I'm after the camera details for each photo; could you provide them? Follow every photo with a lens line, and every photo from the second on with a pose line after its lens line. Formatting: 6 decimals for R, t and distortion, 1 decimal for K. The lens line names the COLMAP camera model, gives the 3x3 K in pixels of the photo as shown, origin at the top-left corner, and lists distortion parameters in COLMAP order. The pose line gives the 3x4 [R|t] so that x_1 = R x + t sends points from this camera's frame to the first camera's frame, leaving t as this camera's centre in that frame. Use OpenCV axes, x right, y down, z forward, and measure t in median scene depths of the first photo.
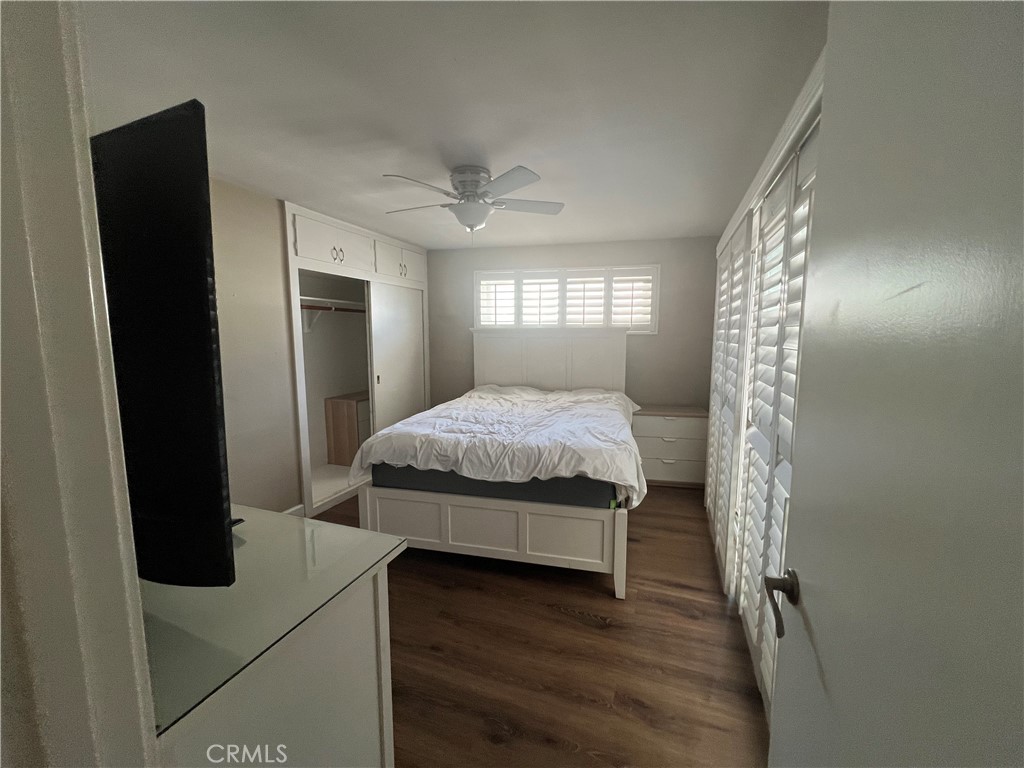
lens RADIAL K [[395.9, 0, 510.8], [0, 395.9, 387.4], [0, 0, 1]] dist [-0.025262, 0.000107]
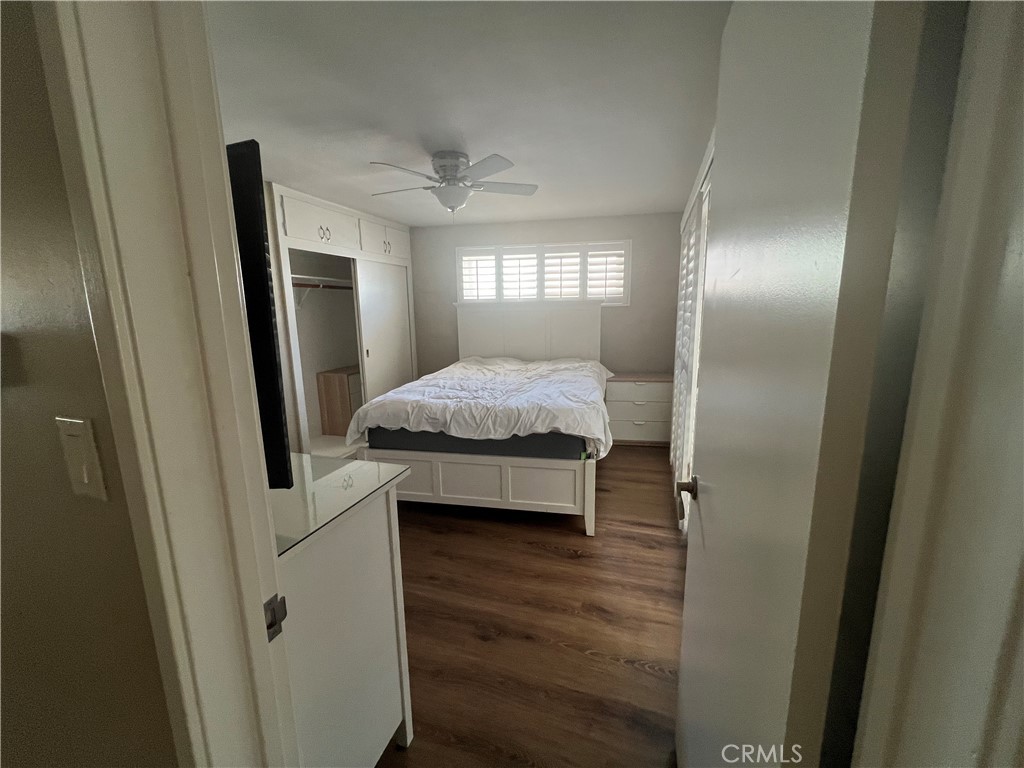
lens RADIAL K [[395.9, 0, 510.8], [0, 395.9, 387.4], [0, 0, 1]] dist [-0.025262, 0.000107]
pose [[0.999082, -0.022511, 0.036456, 0.009542], [0.020154, 0.997761, 0.063779, 0.018206], [-0.037810, -0.062985, 0.997298, -0.114871]]
